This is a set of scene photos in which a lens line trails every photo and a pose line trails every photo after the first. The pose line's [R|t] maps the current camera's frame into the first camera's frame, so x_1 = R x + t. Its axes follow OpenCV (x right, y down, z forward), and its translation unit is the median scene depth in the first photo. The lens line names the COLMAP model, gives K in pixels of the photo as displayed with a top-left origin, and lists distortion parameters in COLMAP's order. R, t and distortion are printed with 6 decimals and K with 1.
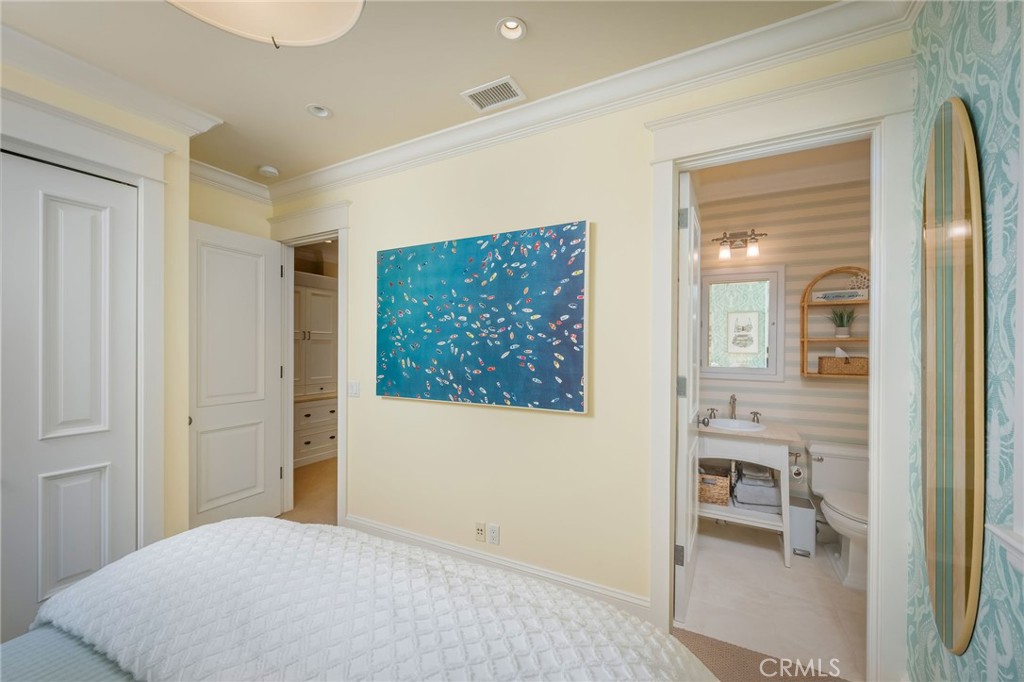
lens RADIAL K [[398.9, 0, 508.6], [0, 398.9, 350.5], [0, 0, 1]] dist [-0.000615, -0.000040]
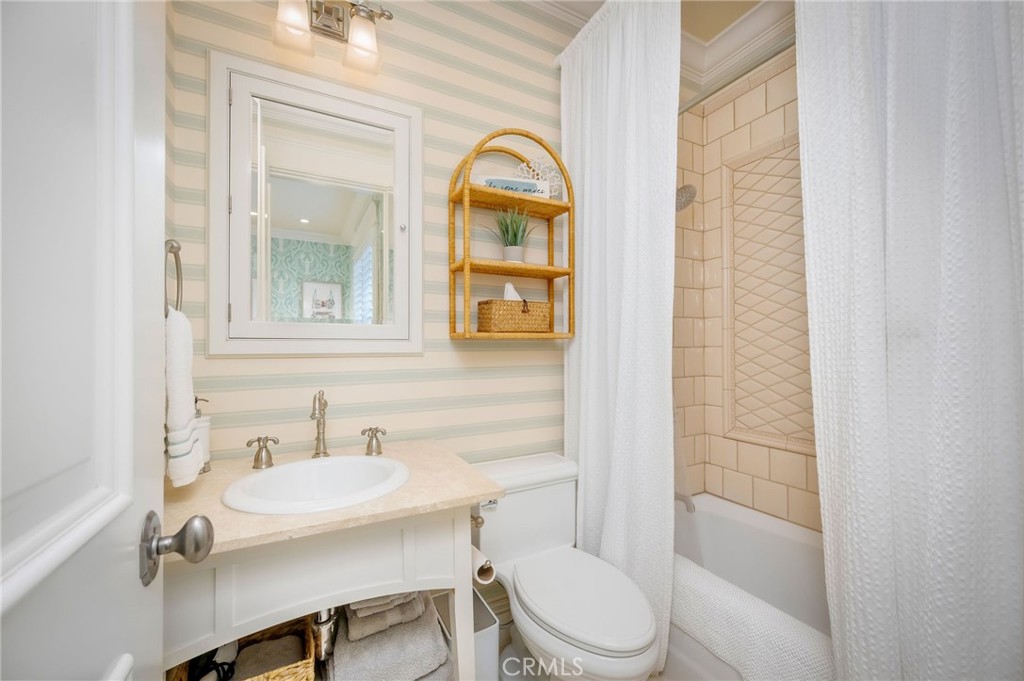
lens RADIAL K [[403.0, 0, 509.5], [0, 403.0, 346.6], [0, 0, 1]] dist [0.012937, 0.000038]
pose [[0.561698, -0.007493, 0.827308, 0.355263], [0.009549, 0.999951, 0.002574, 0.070425], [-0.827287, 0.006454, 0.561742, 0.651276]]
